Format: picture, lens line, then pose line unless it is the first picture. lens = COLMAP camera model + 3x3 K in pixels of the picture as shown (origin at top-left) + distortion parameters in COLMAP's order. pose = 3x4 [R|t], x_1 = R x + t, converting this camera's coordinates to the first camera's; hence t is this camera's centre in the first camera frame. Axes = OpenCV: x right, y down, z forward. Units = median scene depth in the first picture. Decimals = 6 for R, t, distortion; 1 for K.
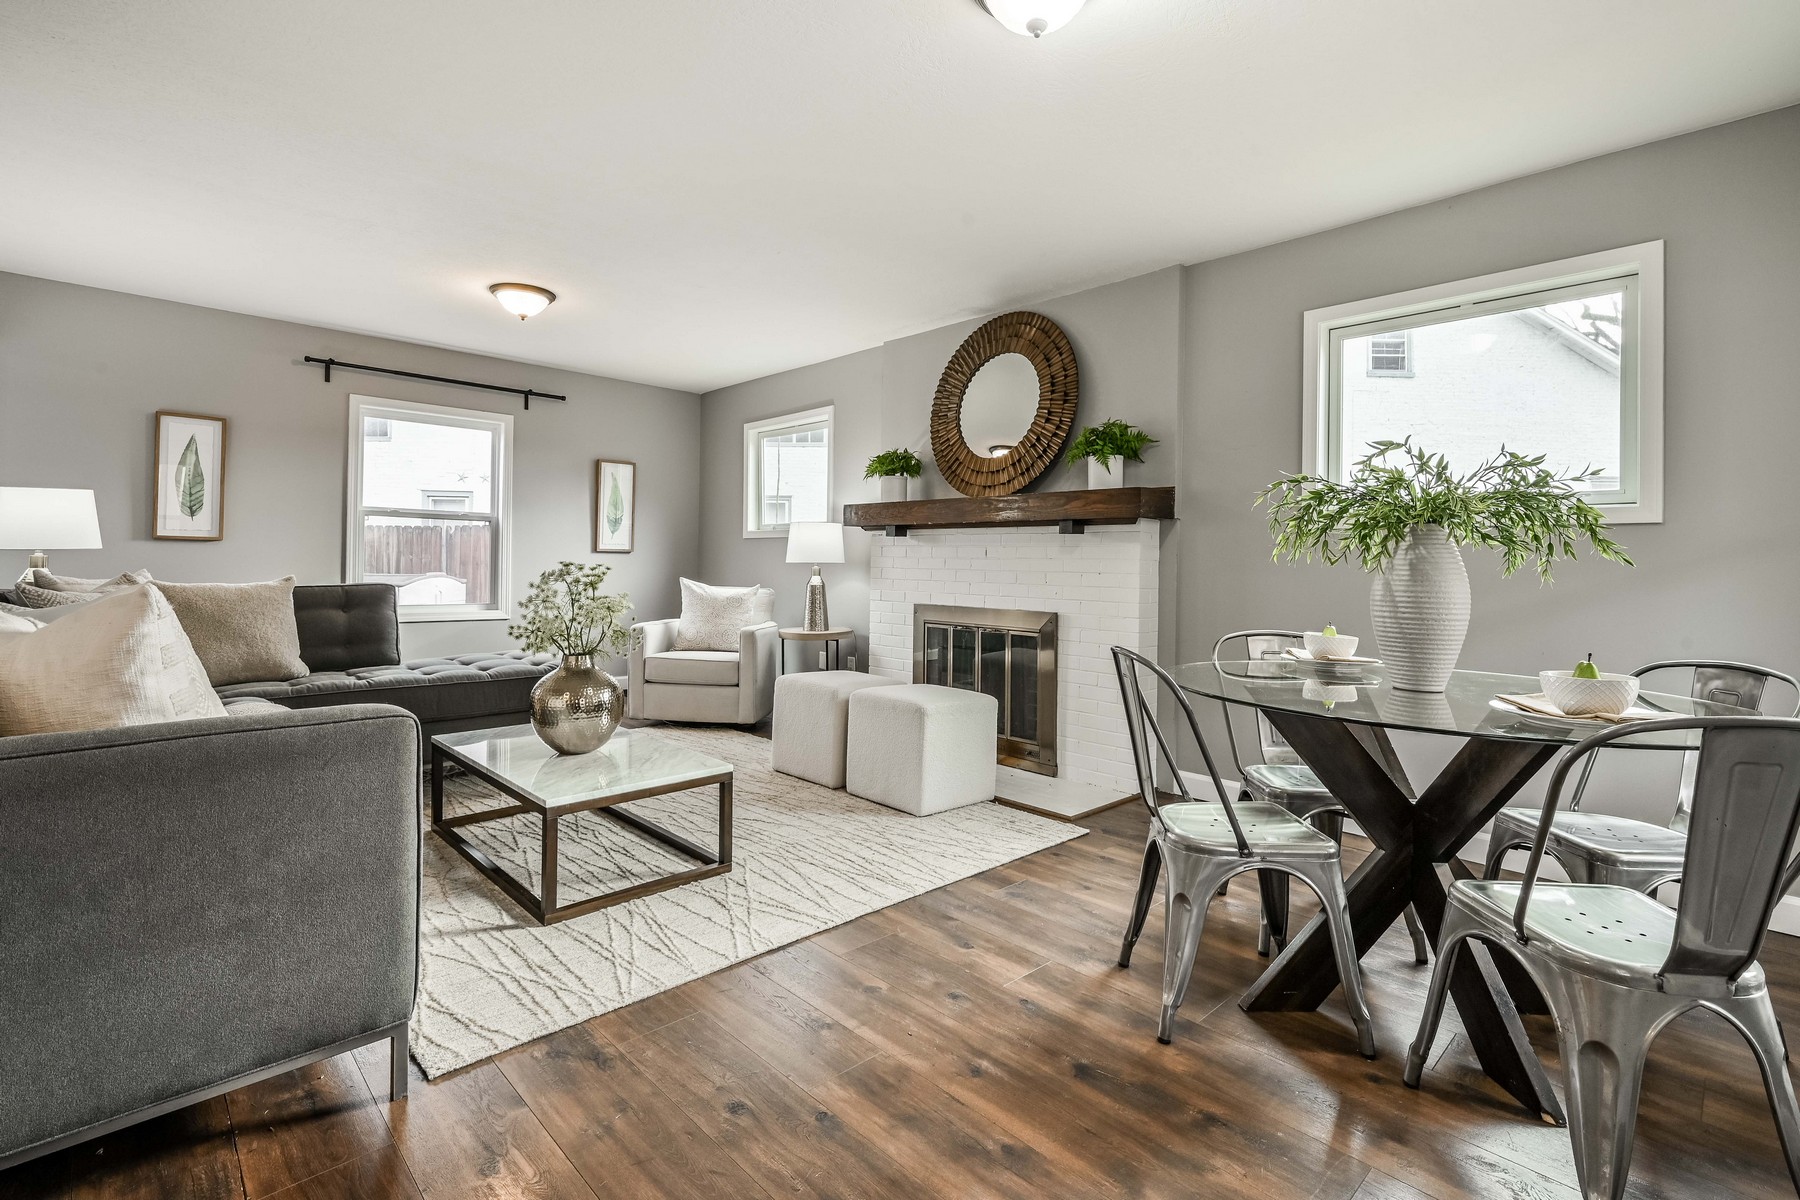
lens RADIAL K [[847.1, 0, 949.6], [0, 847.1, 560.8], [0, 0, 1]] dist [0.001818, 0.000170]
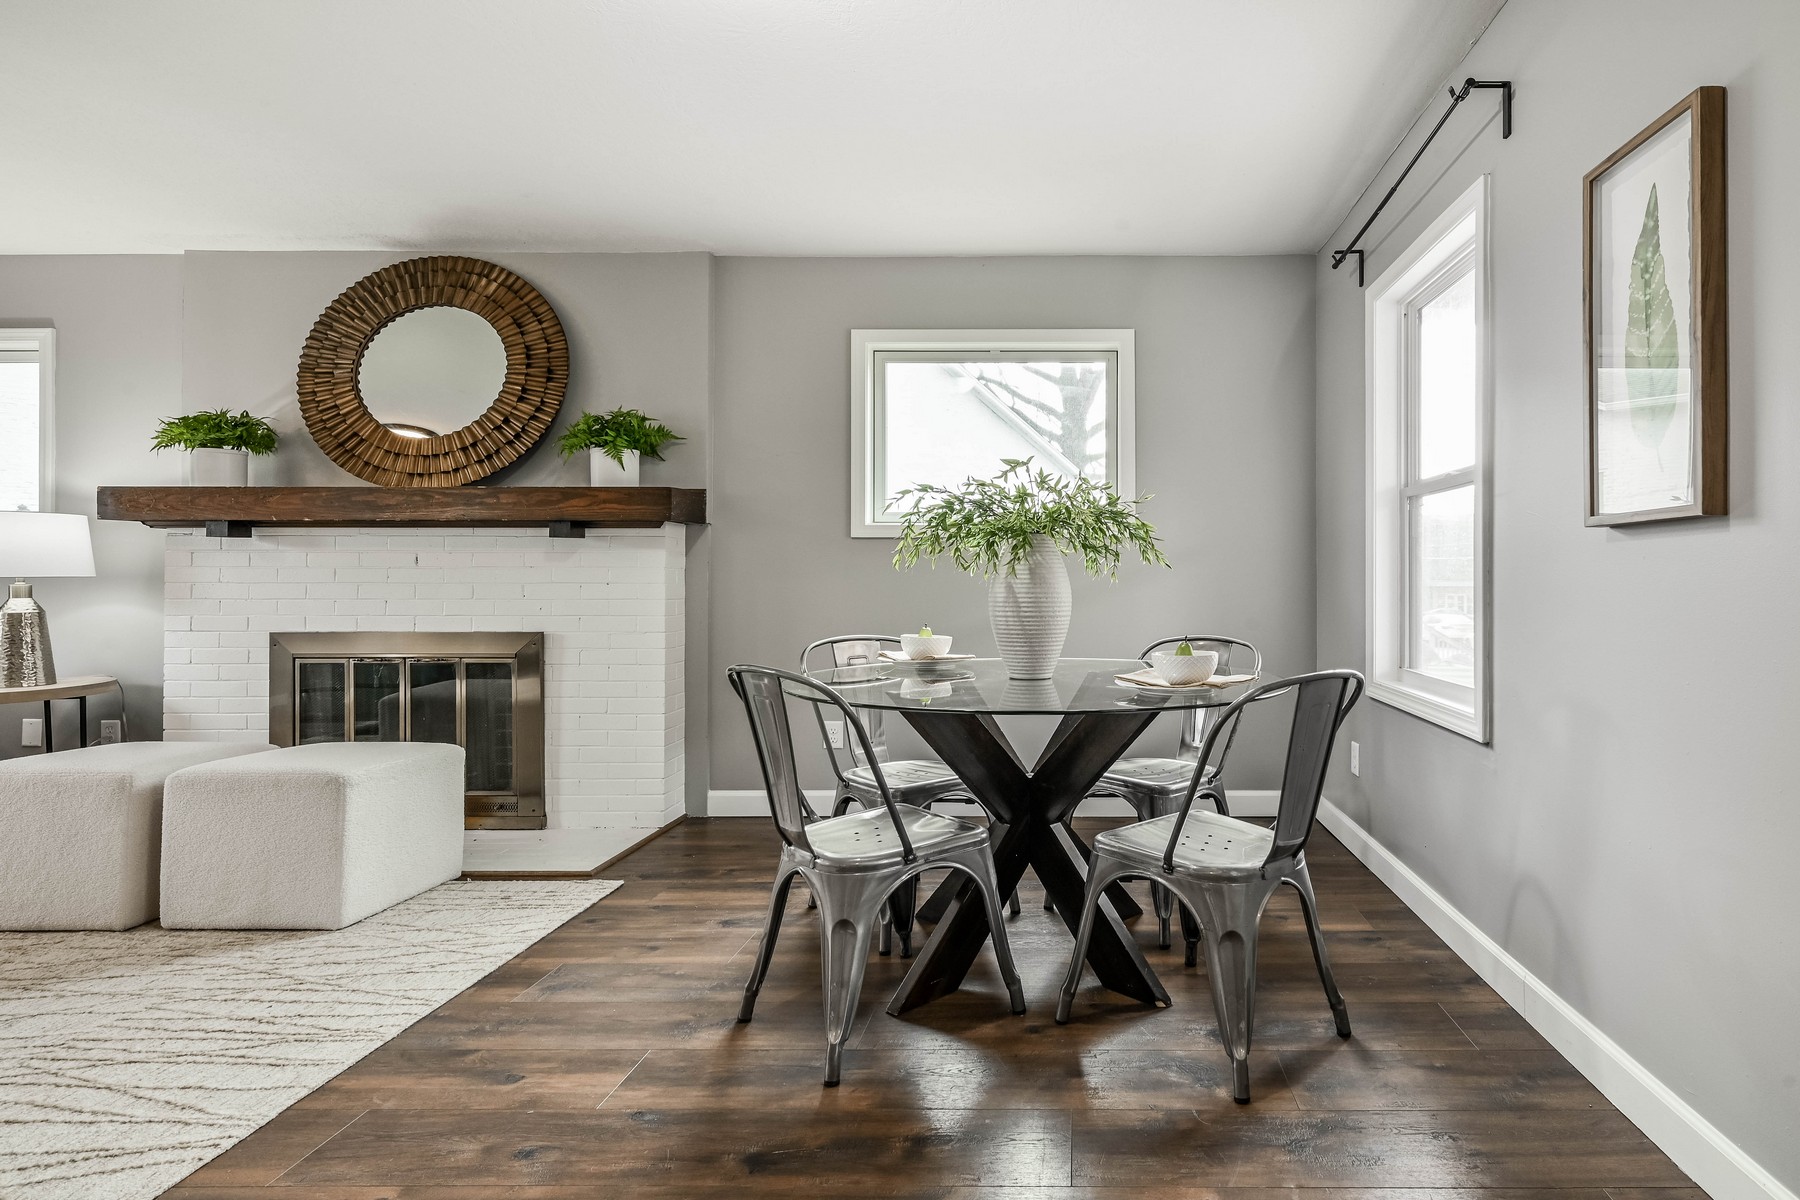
lens RADIAL K [[804.0, 0, 899.6], [0, 804.0, 573.8], [0, 0, 1]] dist [-0.000074, 0.000674]
pose [[0.703588, -0.012425, 0.710499, -0.198091], [0.007937, 0.999922, 0.009626, -0.000893], [-0.710563, -0.001134, 0.703632, 0.205001]]
